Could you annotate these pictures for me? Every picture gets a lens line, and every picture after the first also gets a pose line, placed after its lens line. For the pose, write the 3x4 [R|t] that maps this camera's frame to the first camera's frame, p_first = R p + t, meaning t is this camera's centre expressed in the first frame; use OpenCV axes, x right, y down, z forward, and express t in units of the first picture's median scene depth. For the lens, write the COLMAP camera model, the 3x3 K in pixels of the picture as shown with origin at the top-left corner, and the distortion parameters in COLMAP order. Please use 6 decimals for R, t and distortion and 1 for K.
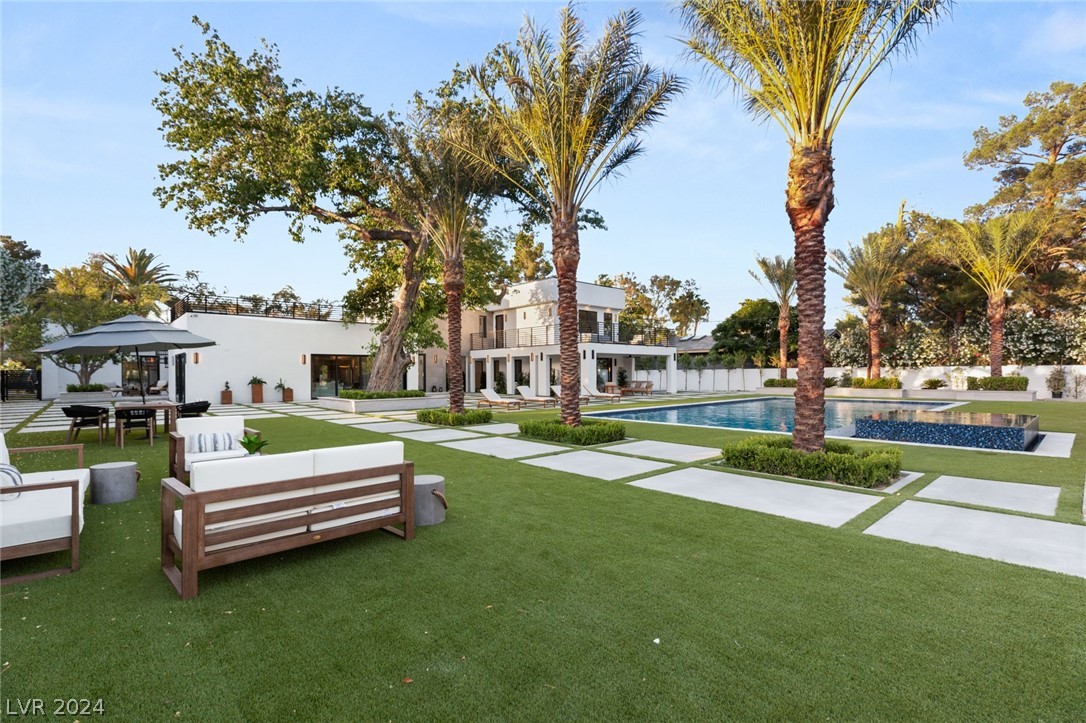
lens RADIAL K [[488.2, 0, 537.5], [0, 488.2, 373.0], [0, 0, 1]] dist [0.000087, -0.000272]
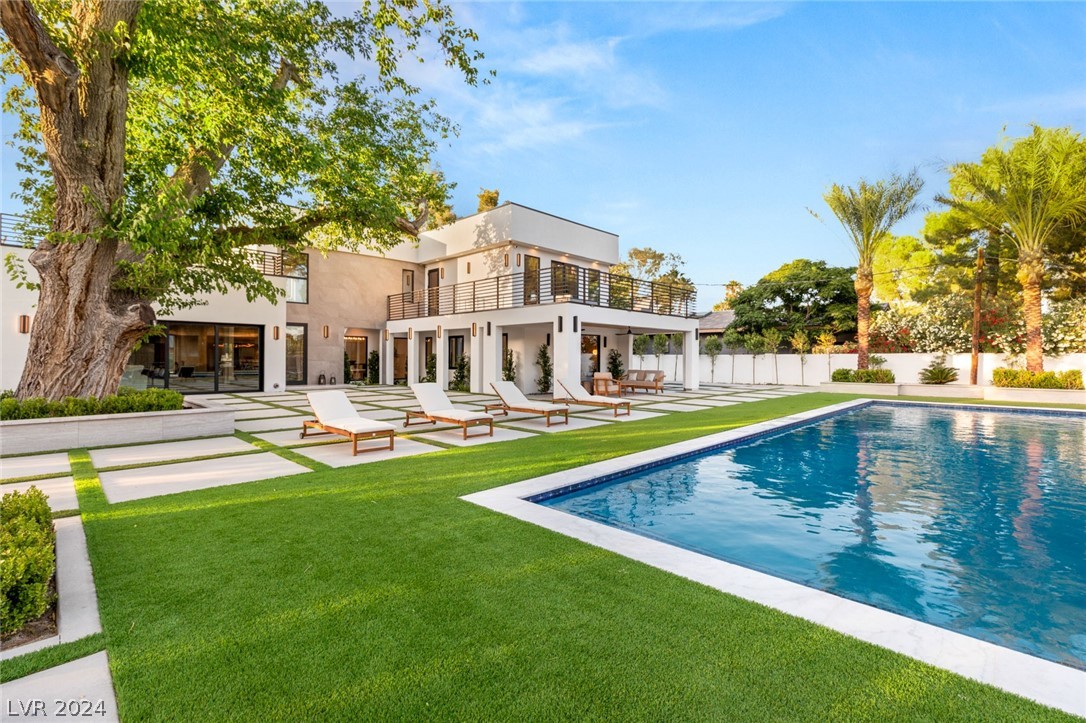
lens RADIAL K [[481.6, 0, 543.0], [0, 481.6, 361.5], [0, 0, 1]] dist [0.000809, -0.000045]
pose [[0.997602, 0.010847, 0.068354, 0.032127], [-0.011369, 0.999909, 0.007256, 0.001527], [-0.068269, -0.008016, 0.997635, 0.372738]]
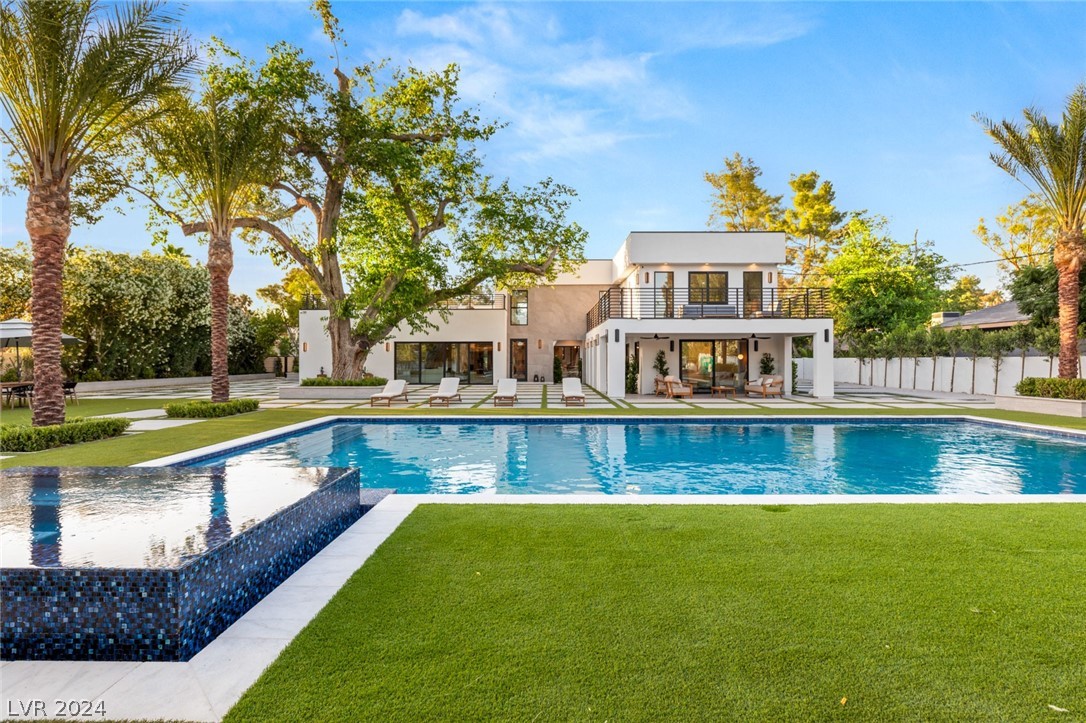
lens RADIAL K [[525.8, 0, 543.0], [0, 525.8, 361.5], [0, 0, 1]] dist [-0.004948, -0.000259]
pose [[0.744058, 0.008480, -0.668061, 0.452071], [-0.005079, 0.999962, 0.007036, -0.004621], [0.668095, -0.001842, 0.744074, 0.309349]]
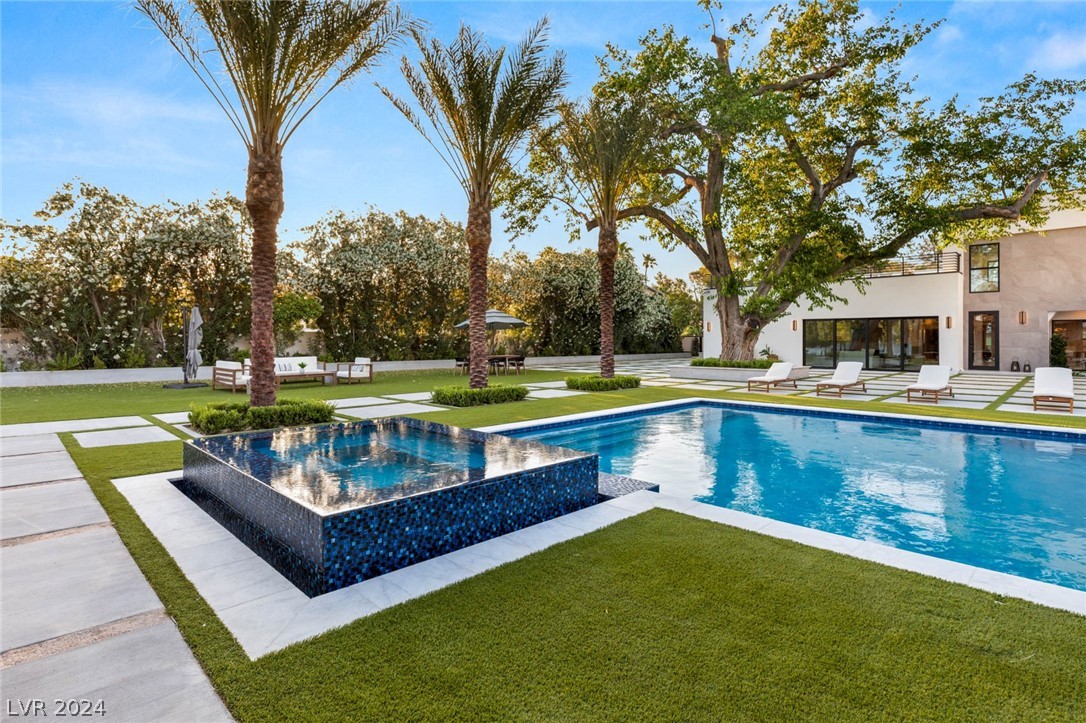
lens RADIAL K [[545.6, 0, 543.7], [0, 545.6, 338.9], [0, 0, 1]] dist [-0.004140, -0.000252]
pose [[0.066862, 0.005204, -0.997749, 0.456766], [-0.003195, 0.999982, 0.005001, -0.004213], [0.997757, 0.002853, 0.066877, 0.367354]]
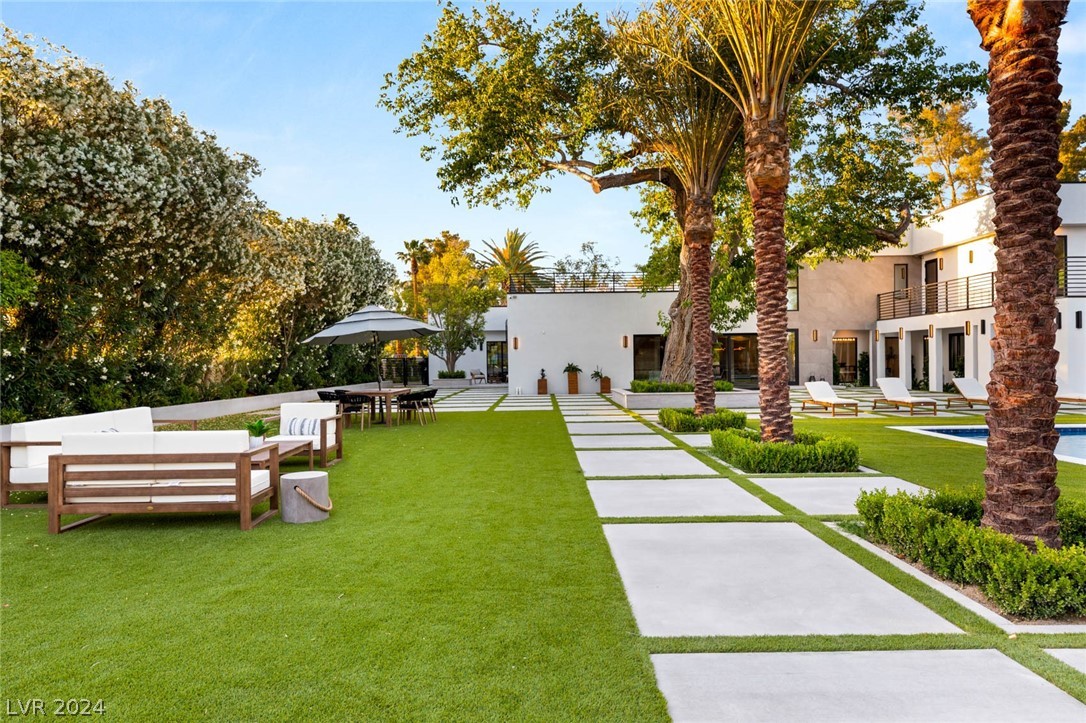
lens RADIAL K [[688.3, 0, 543.0], [0, 688.3, 361.5], [0, 0, 1]] dist [0.004864, 0.002313]
pose [[0.744328, -0.003659, -0.667805, 0.151718], [0.008084, 0.999961, 0.003532, -0.000103], [0.667766, -0.008028, 0.744328, 0.049440]]
